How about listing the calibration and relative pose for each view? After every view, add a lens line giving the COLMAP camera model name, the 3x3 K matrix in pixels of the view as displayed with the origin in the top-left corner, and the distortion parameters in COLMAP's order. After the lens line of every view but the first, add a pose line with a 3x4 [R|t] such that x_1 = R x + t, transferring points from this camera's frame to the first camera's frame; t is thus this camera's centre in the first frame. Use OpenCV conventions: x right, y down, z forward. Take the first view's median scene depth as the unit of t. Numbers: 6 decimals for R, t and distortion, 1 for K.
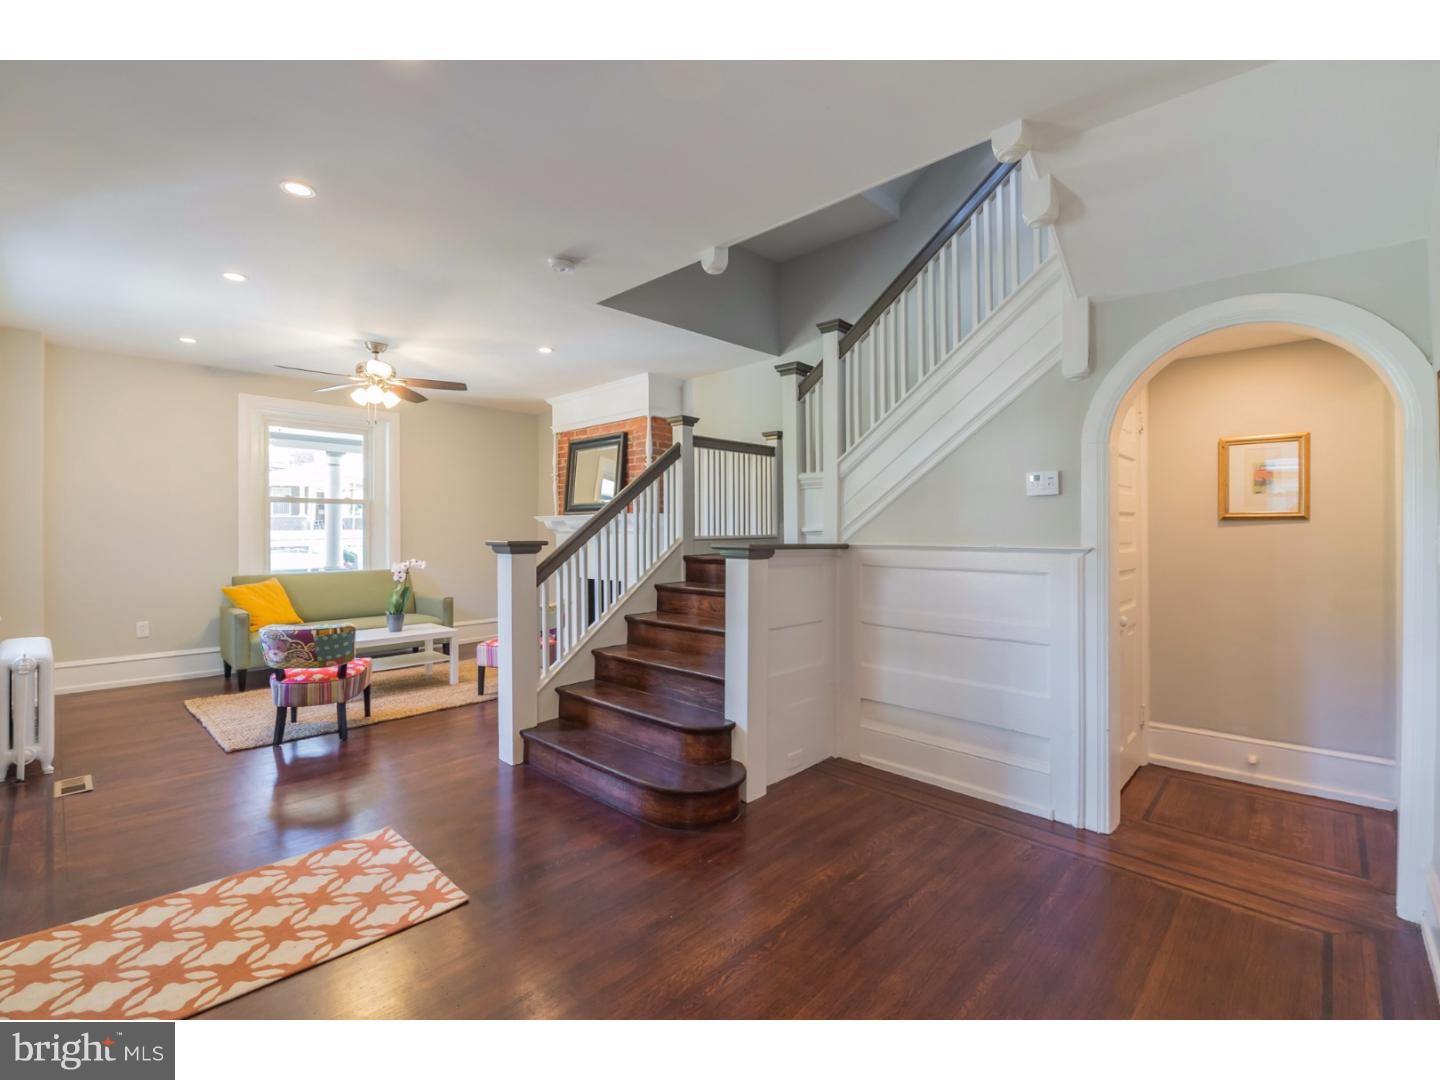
lens RADIAL K [[641.2, 0, 727.8], [0, 641.2, 534.2], [0, 0, 1]] dist [-0.008991, -0.003223]
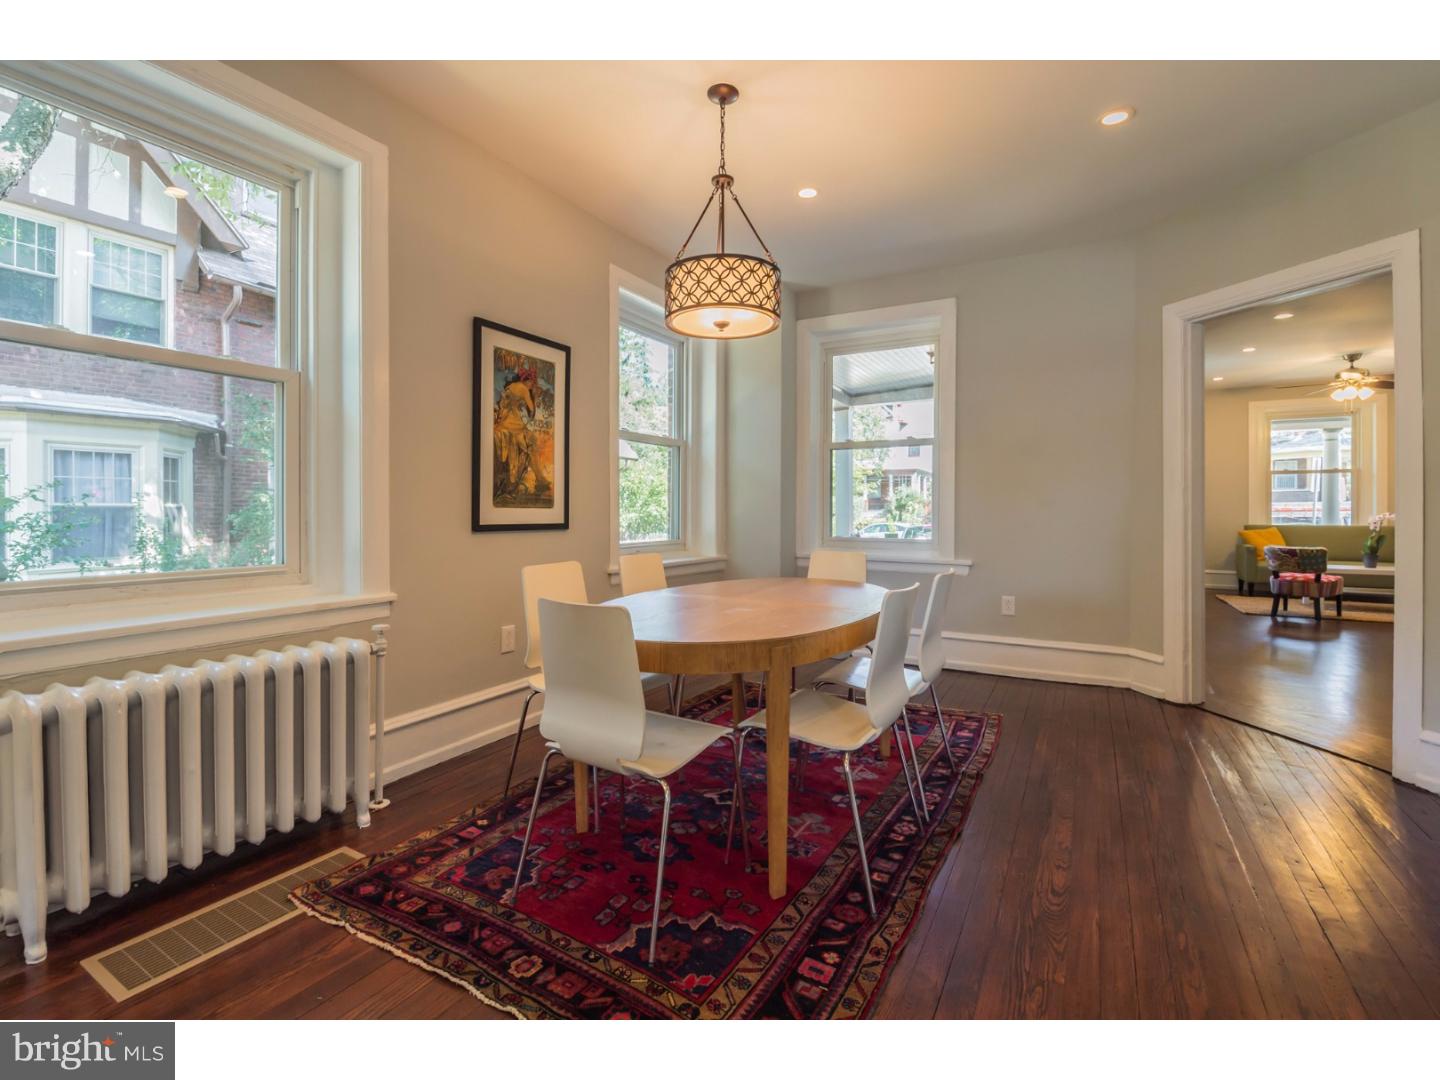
lens RADIAL K [[641.2, 0, 735.1], [0, 641.2, 506.5], [0, 0, 1]] dist [-0.008991, -0.003223]
pose [[0.243437, 0.001512, -0.969915, 0.439935], [-0.006981, 0.999976, -0.000193, 0.036759], [0.969892, 0.006818, 0.243442, -0.605062]]
